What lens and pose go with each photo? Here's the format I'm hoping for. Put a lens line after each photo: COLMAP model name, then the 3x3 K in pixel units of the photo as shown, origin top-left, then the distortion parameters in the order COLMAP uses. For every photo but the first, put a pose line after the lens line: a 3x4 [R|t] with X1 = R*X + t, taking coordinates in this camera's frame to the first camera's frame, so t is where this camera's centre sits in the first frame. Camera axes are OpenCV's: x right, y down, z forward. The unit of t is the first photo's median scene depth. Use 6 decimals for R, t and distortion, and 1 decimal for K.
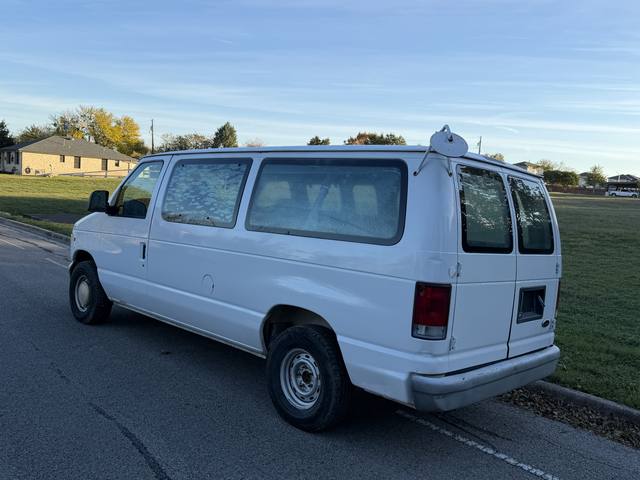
lens RADIAL K [[553.8, 0, 320.0], [0, 553.8, 240.0], [0, 0, 1]] dist [0.023107, -0.000423]
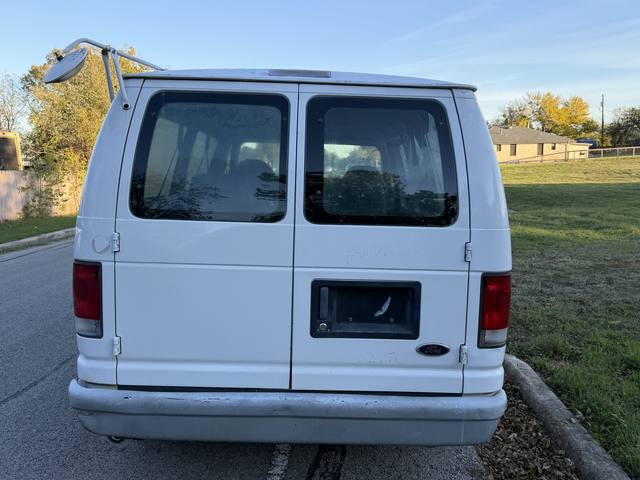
lens RADIAL K [[553.8, 0, 320.0], [0, 553.8, 240.0], [0, 0, 1]] dist [0.023107, -0.000423]
pose [[0.717788, 0.015452, -0.696091, 0.307768], [0.002000, 0.999704, 0.024255, 0.011124], [0.696259, -0.018802, 0.717544, 0.223424]]
